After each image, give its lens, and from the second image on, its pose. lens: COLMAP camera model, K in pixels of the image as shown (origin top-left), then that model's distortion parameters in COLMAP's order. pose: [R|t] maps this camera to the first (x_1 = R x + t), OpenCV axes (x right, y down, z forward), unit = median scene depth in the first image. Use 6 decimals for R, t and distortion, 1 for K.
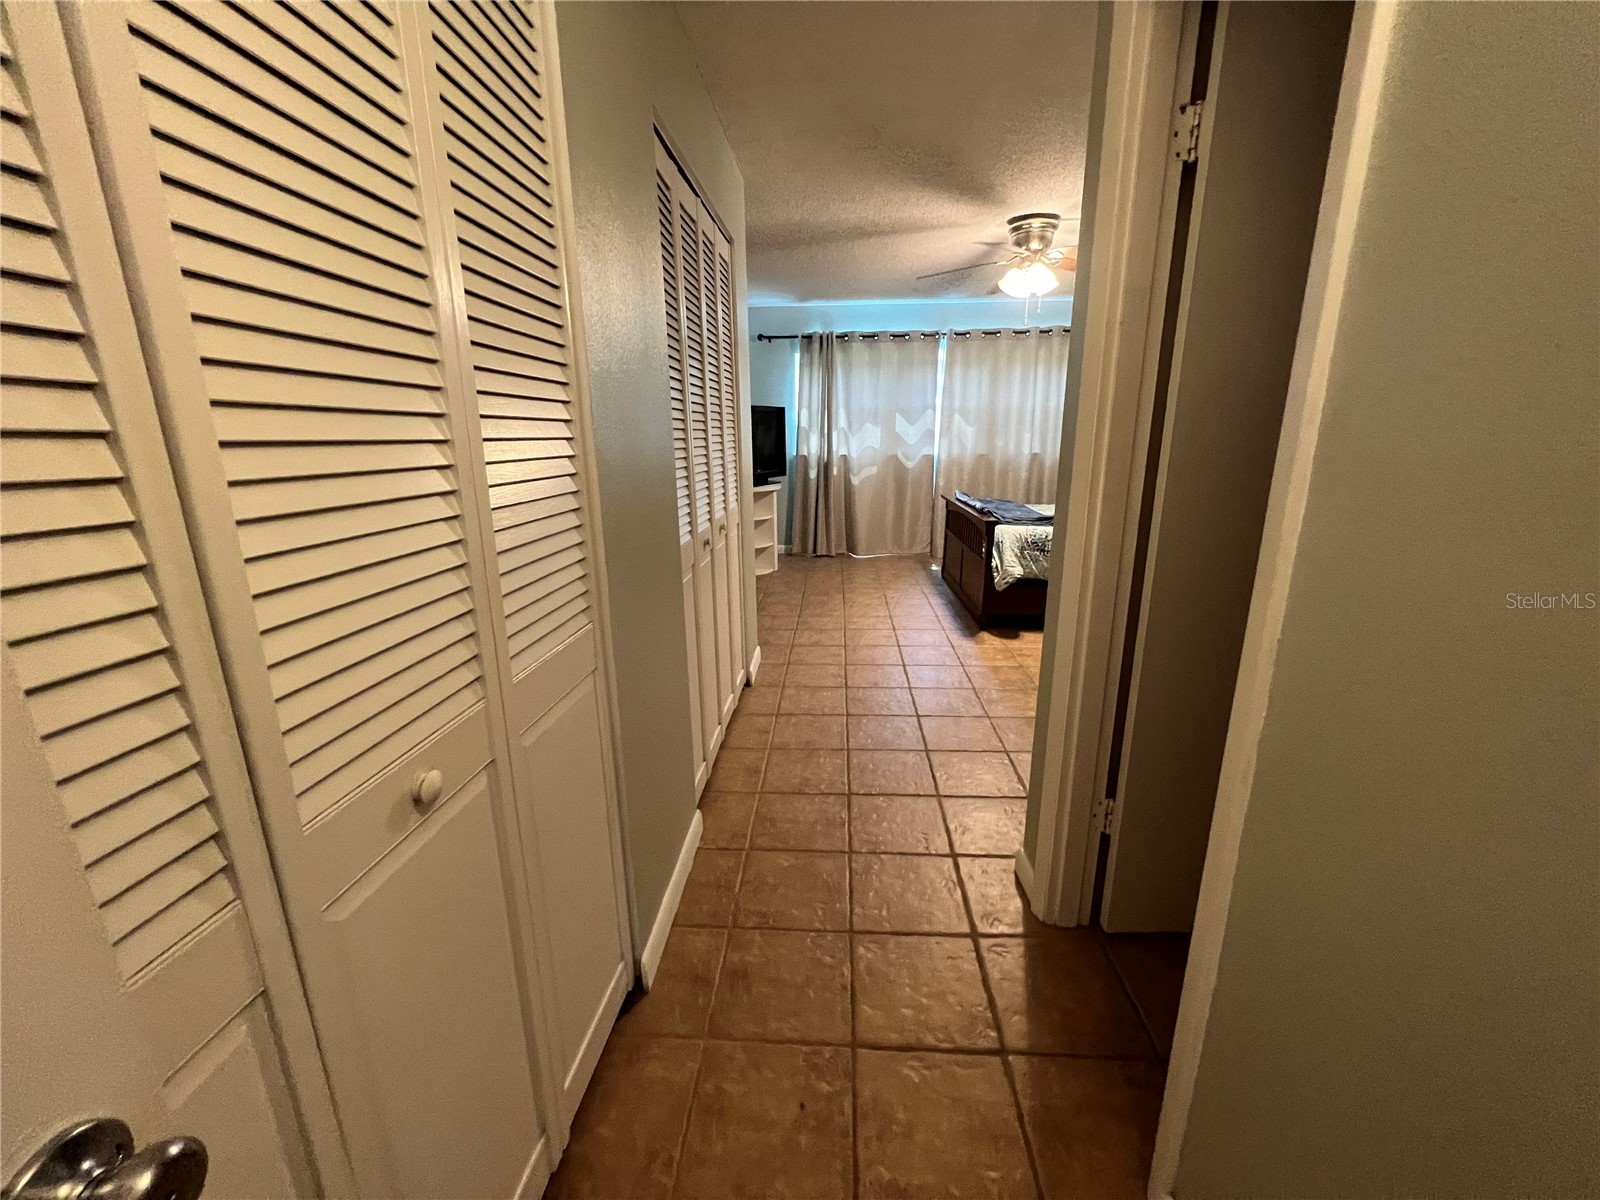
lens RADIAL K [[639.9, 0, 799.4], [0, 639.9, 597.9], [0, 0, 1]] dist [-0.001144, 0.000349]
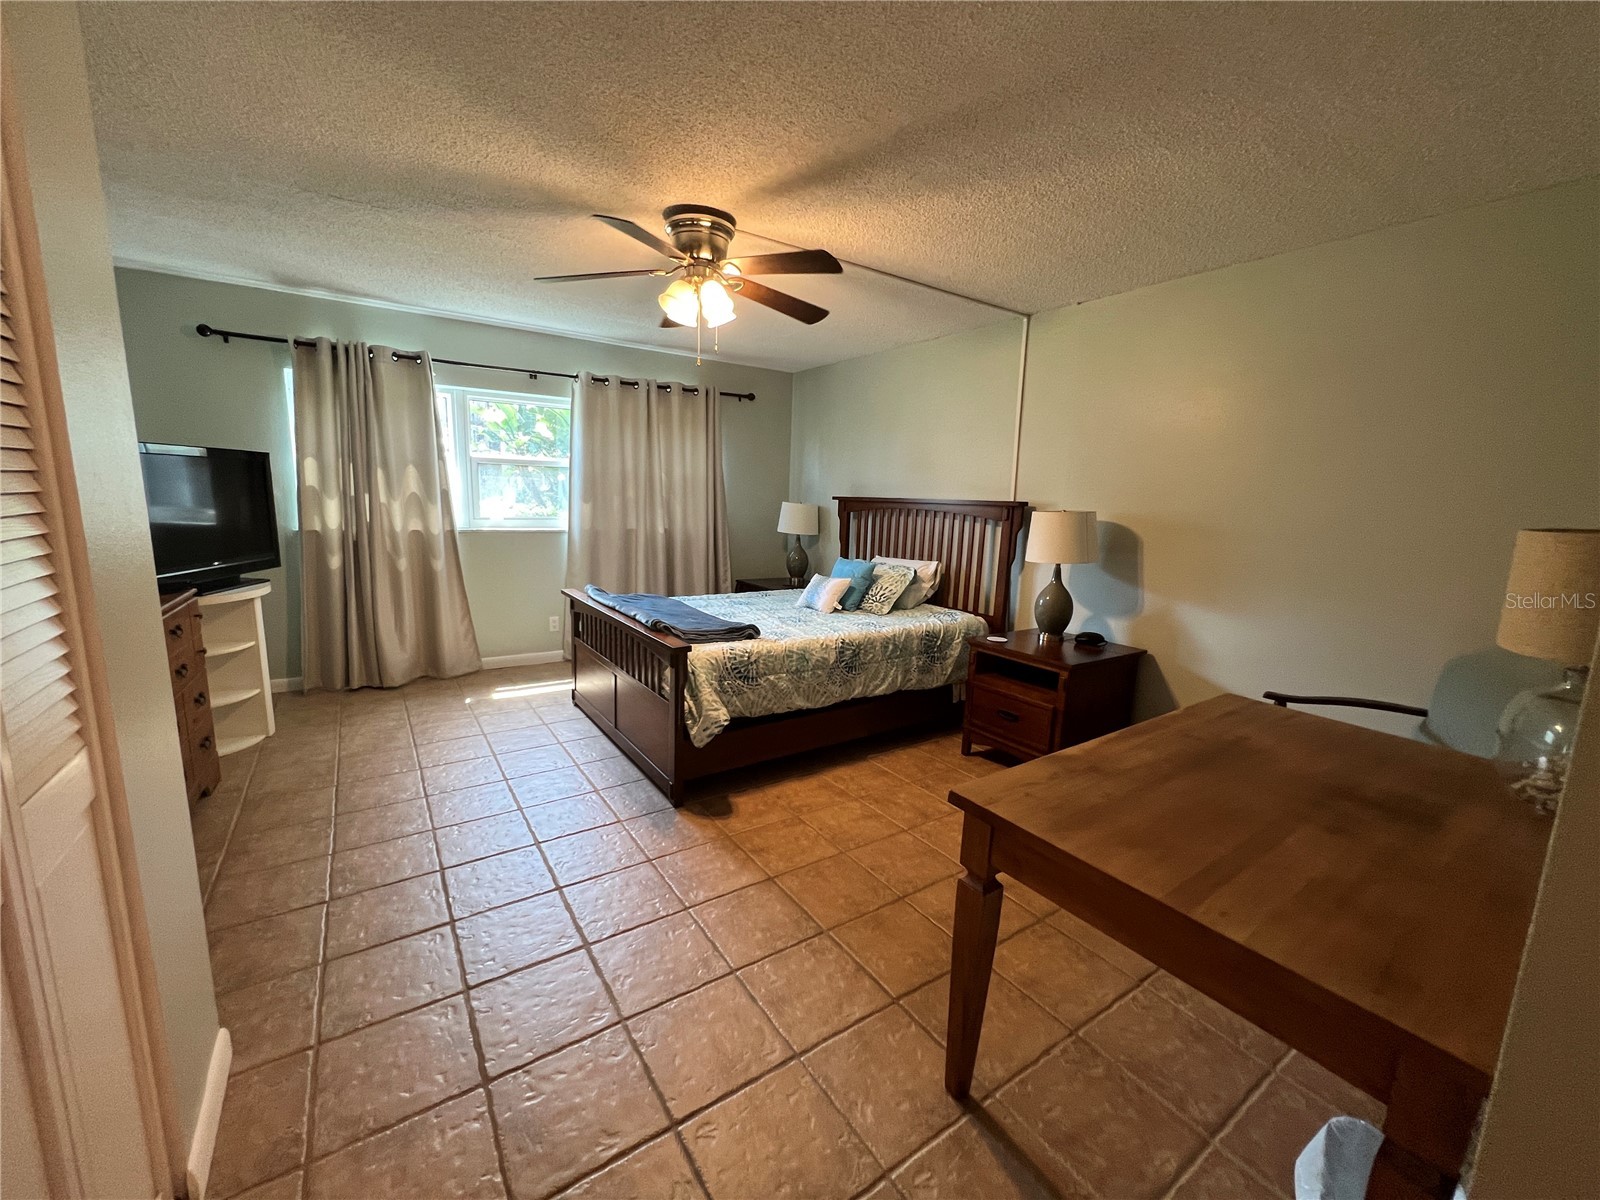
lens RADIAL K [[639.9, 0, 792.2], [0, 639.9, 602.8], [0, 0, 1]] dist [-0.001144, 0.000349]
pose [[0.797735, -0.065744, 0.599414, 0.000220], [0.116750, 0.992069, -0.046567, -0.079773], [-0.591598, 0.107130, 0.799084, 0.266650]]
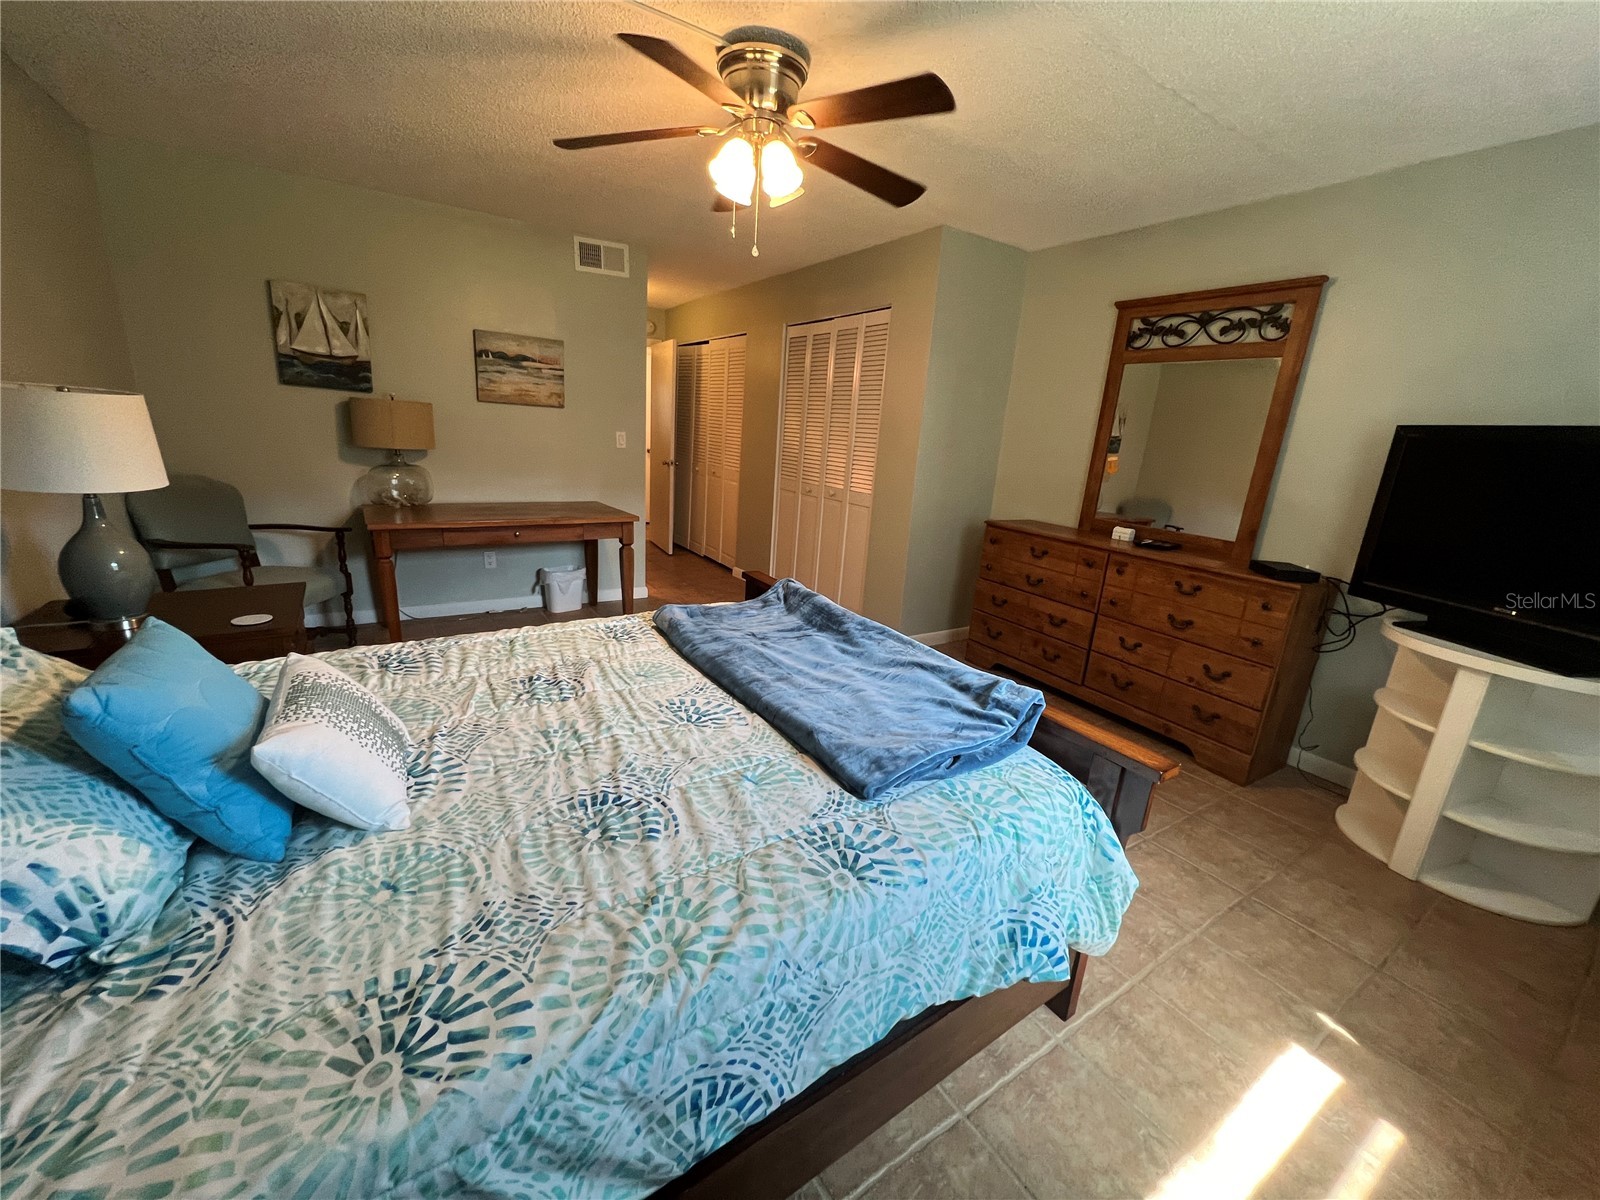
lens RADIAL K [[639.9, 0, 798.1], [0, 639.9, 599.3], [0, 0, 1]] dist [-0.001144, 0.000349]
pose [[-0.800177, 0.118277, -0.587985, 0.442249], [-0.209035, 0.863894, 0.458249, -0.278251], [0.562157, 0.489589, -0.666544, 0.995087]]
